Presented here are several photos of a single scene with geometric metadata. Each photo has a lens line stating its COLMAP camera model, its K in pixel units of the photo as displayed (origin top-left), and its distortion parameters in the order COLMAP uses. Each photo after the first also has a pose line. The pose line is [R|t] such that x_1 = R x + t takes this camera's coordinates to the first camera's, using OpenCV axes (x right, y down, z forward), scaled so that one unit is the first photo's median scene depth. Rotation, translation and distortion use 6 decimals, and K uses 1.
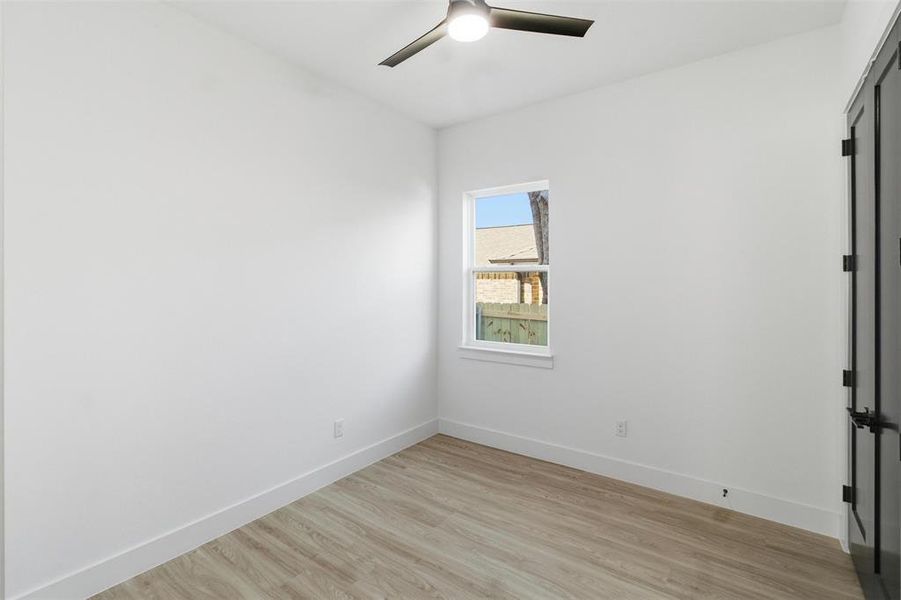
lens RADIAL K [[420.5, 0, 442.6], [0, 420.5, 294.3], [0, 0, 1]] dist [-0.013488, 0.009735]
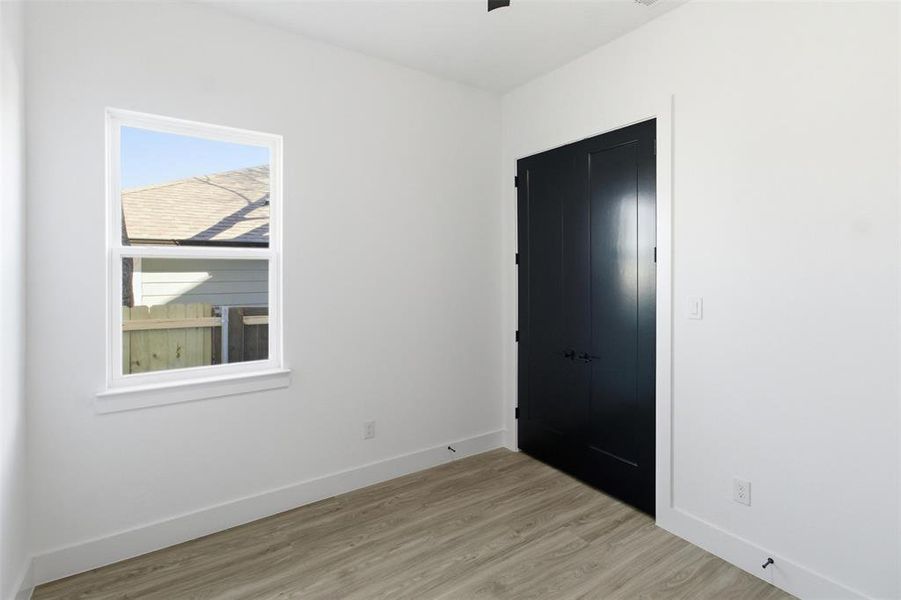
lens RADIAL K [[420.5, 0, 467.0], [0, 420.5, 278.3], [0, 0, 1]] dist [-0.013488, 0.009735]
pose [[0.328839, -0.008407, 0.944349, -0.422472], [0.027317, 0.999627, -0.000613, -0.010683], [-0.943991, 0.025999, 0.328945, 0.532750]]
